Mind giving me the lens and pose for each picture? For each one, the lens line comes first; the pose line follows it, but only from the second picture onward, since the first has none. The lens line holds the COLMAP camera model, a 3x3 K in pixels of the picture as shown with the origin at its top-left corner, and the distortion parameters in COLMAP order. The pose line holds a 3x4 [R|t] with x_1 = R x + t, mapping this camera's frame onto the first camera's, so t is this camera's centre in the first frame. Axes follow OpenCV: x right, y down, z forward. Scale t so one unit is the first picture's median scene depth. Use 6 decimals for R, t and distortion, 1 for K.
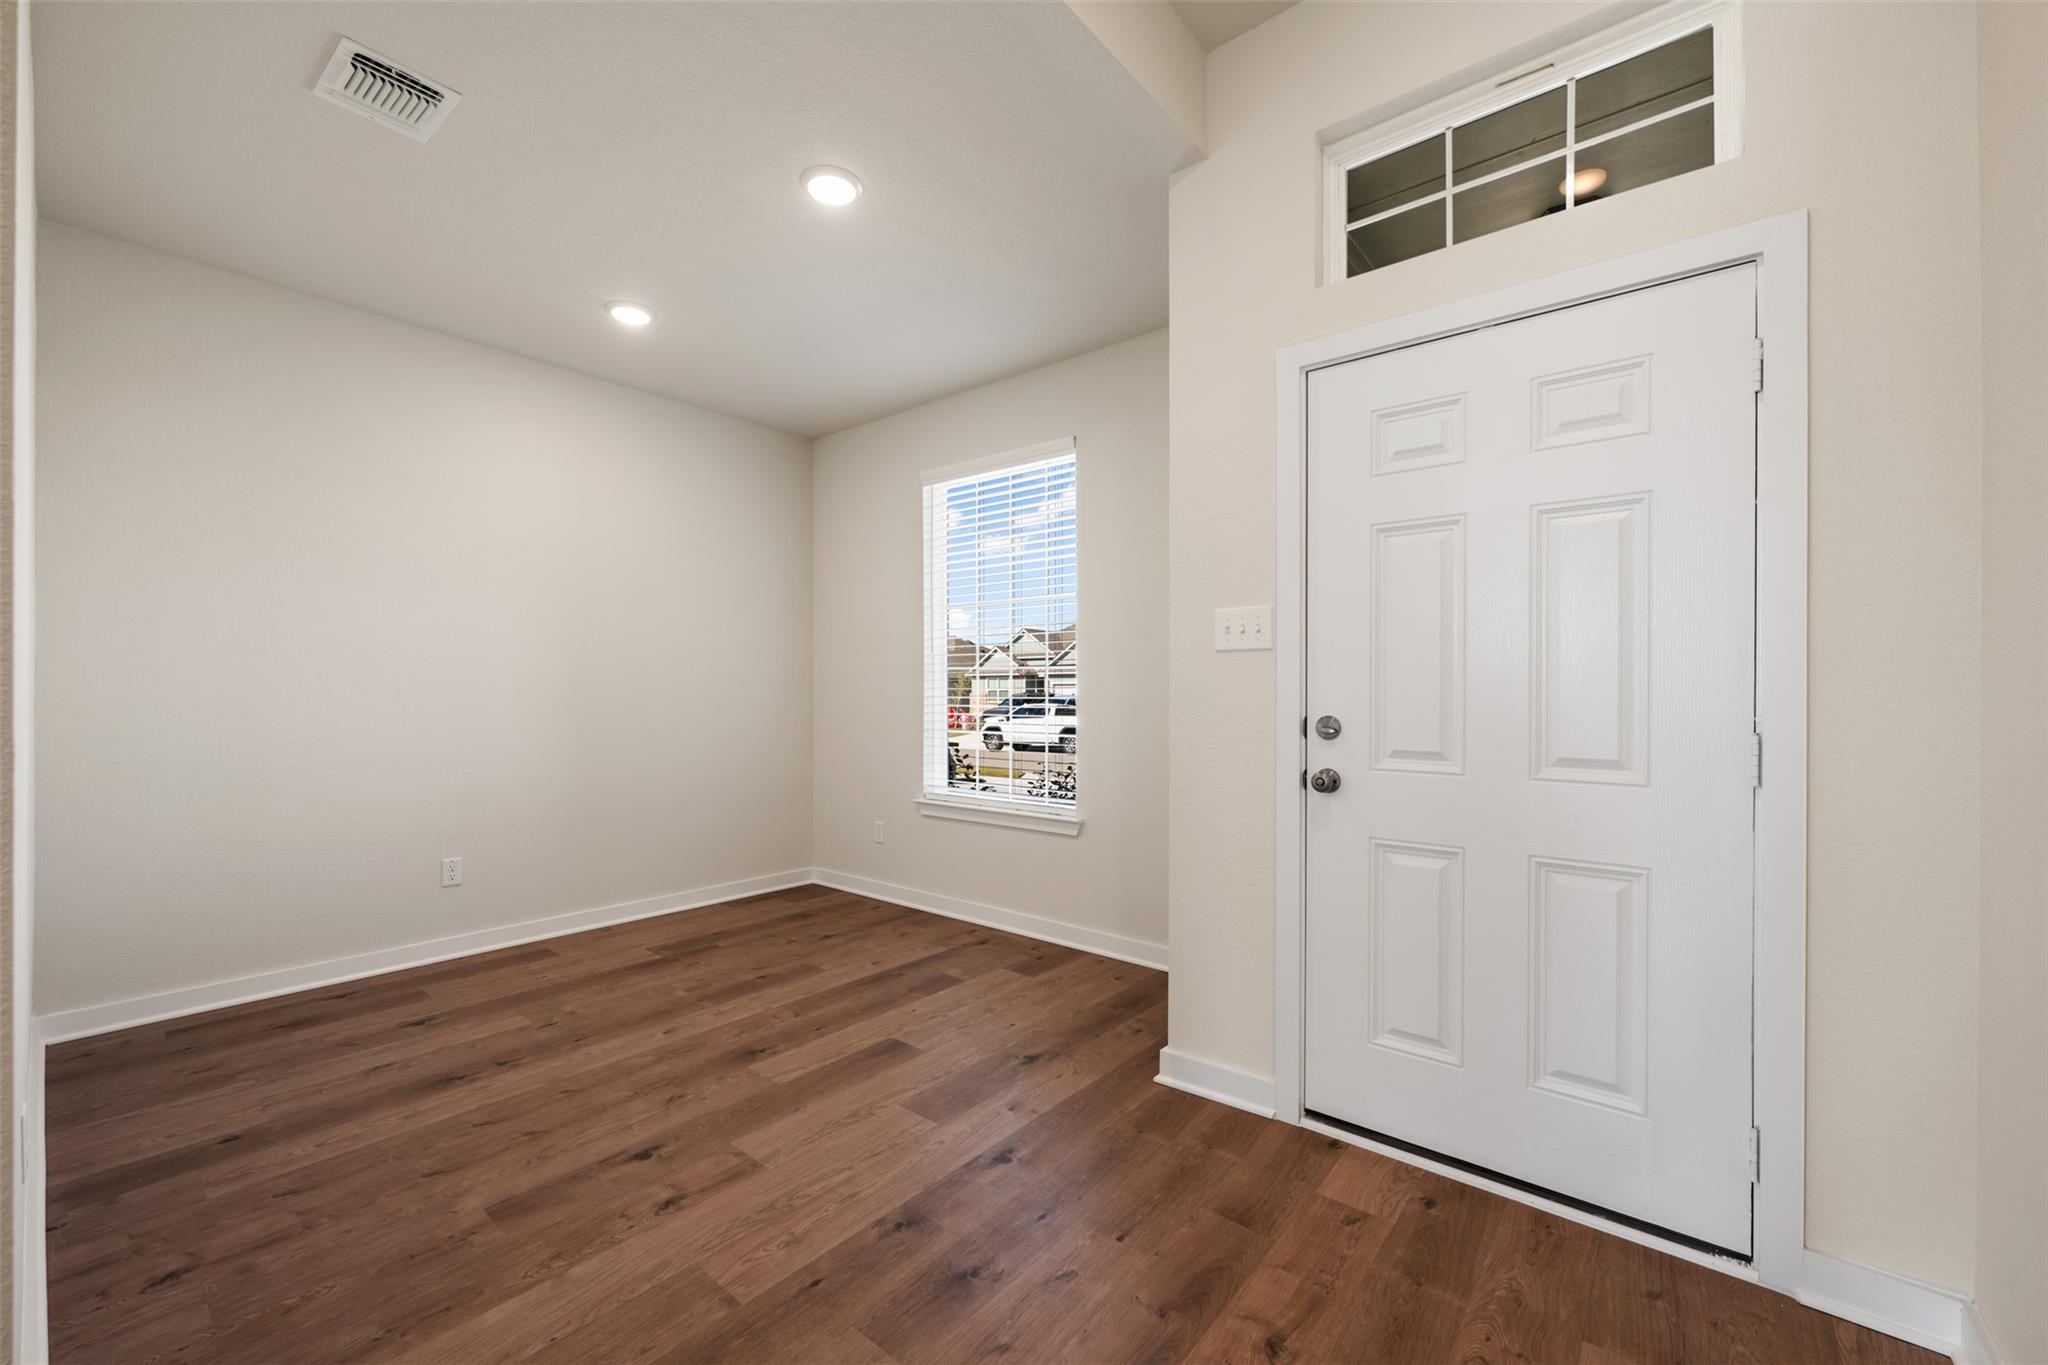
lens RADIAL K [[820.1, 0, 1012.6], [0, 820.1, 690.6], [0, 0, 1]] dist [-0.001798, 0.000271]
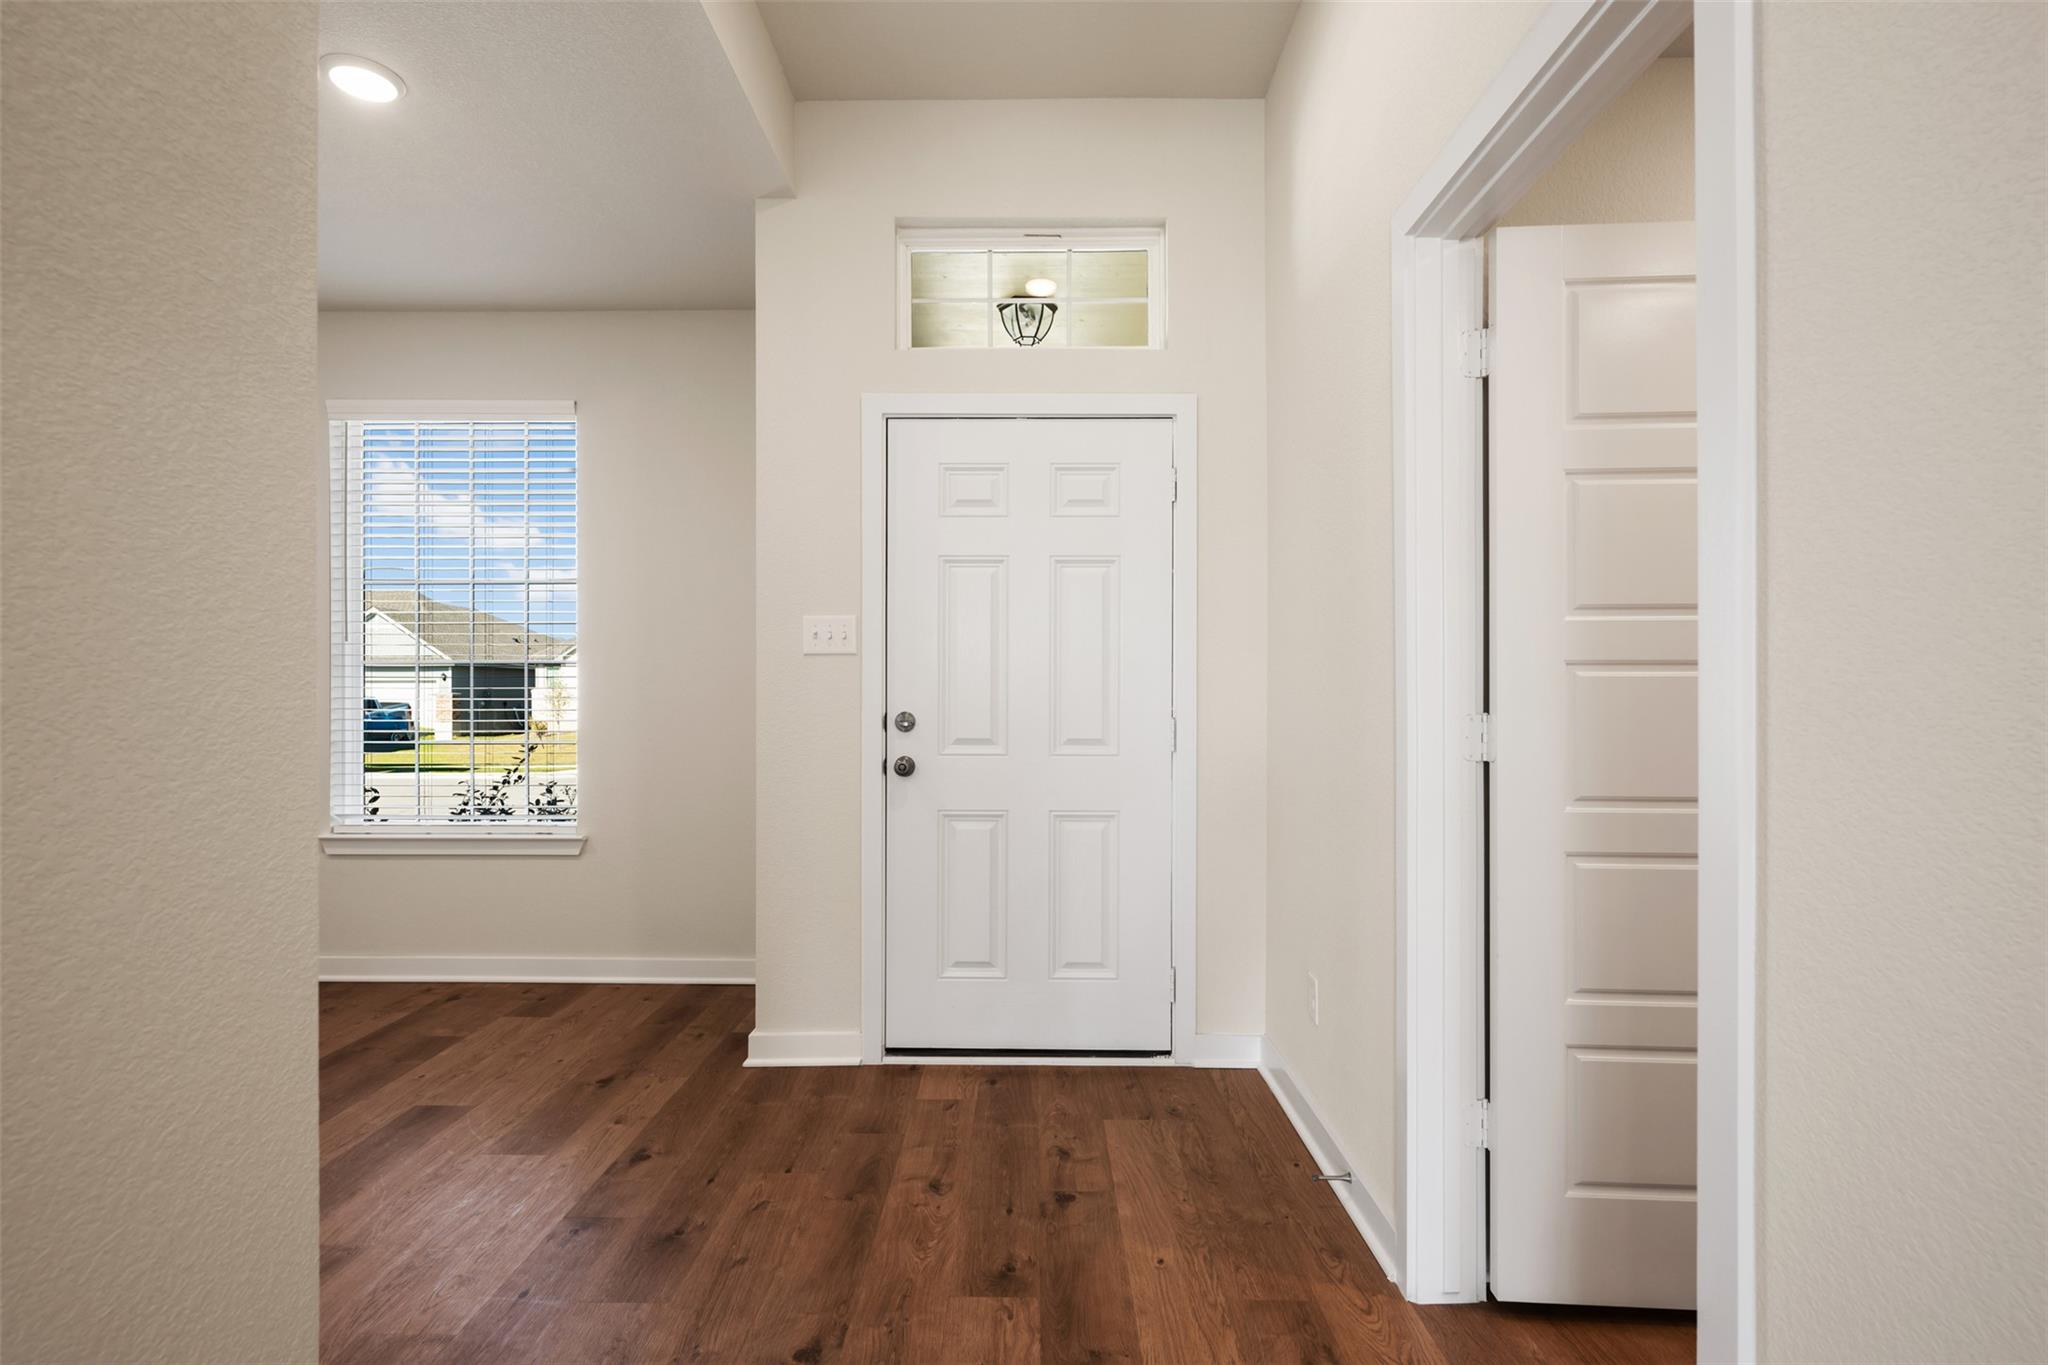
lens RADIAL K [[983.0, 0, 1025.5], [0, 983.0, 687.6], [0, 0, 1]] dist [-0.001789, -0.000598]
pose [[0.774516, 0.002387, 0.632550, -0.283282], [-0.000736, 0.999996, -0.002871, -0.000442], [-0.632554, 0.001758, 0.774514, -0.159475]]
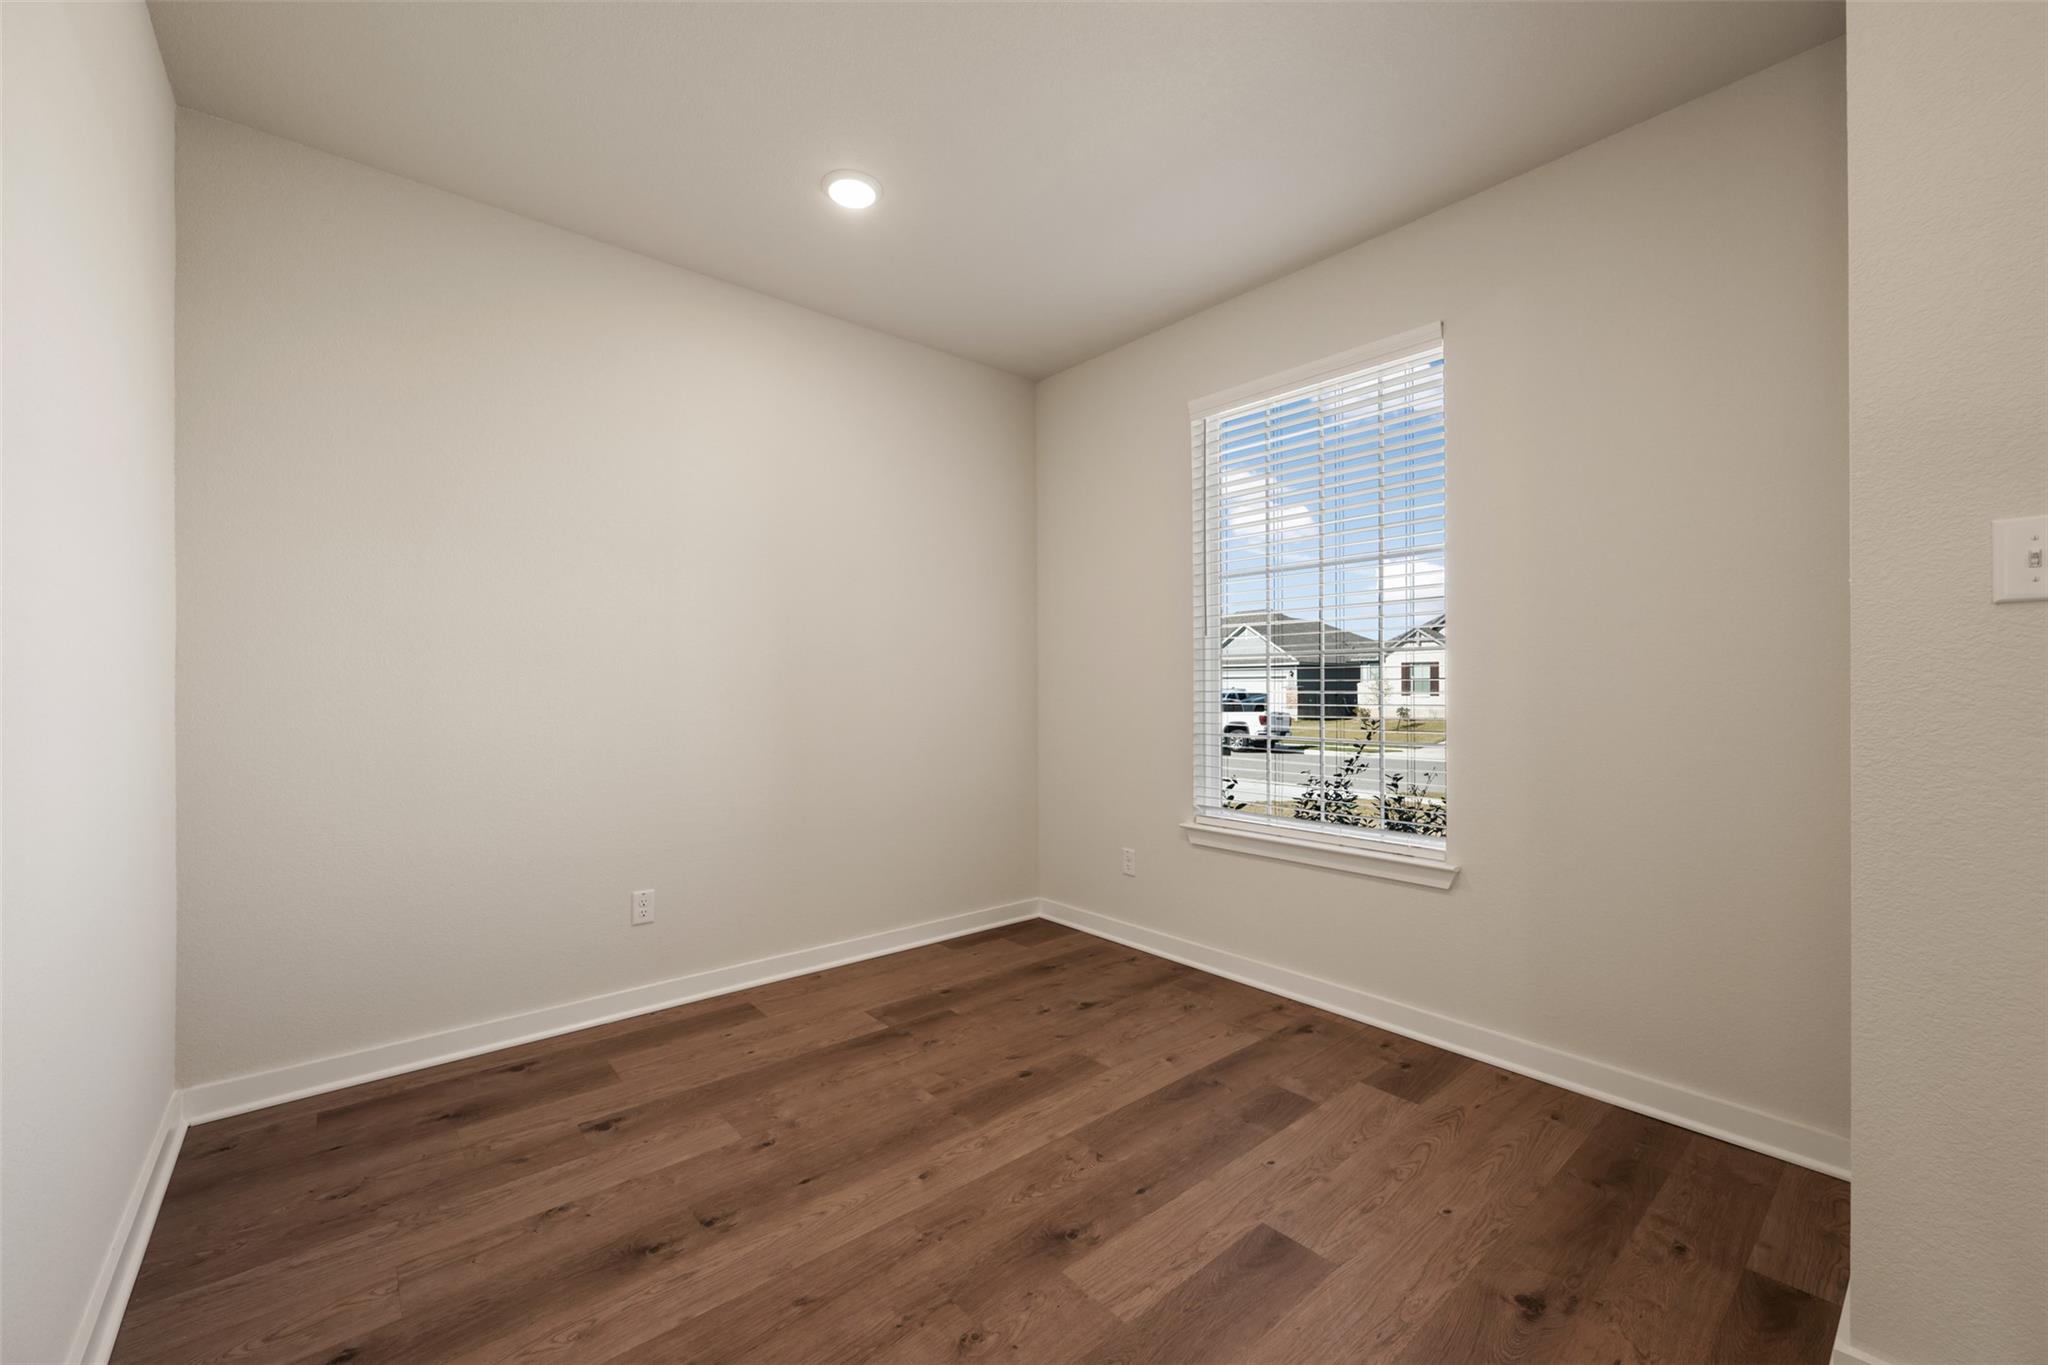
lens RADIAL K [[820.1, 0, 1012.6], [0, 820.1, 690.6], [0, 0, 1]] dist [-0.001798, 0.000271]
pose [[0.984268, -0.002327, -0.176667, -0.213709], [0.003589, 0.999970, 0.006825, 0.000796], [0.176646, -0.007351, 0.984247, 0.317388]]
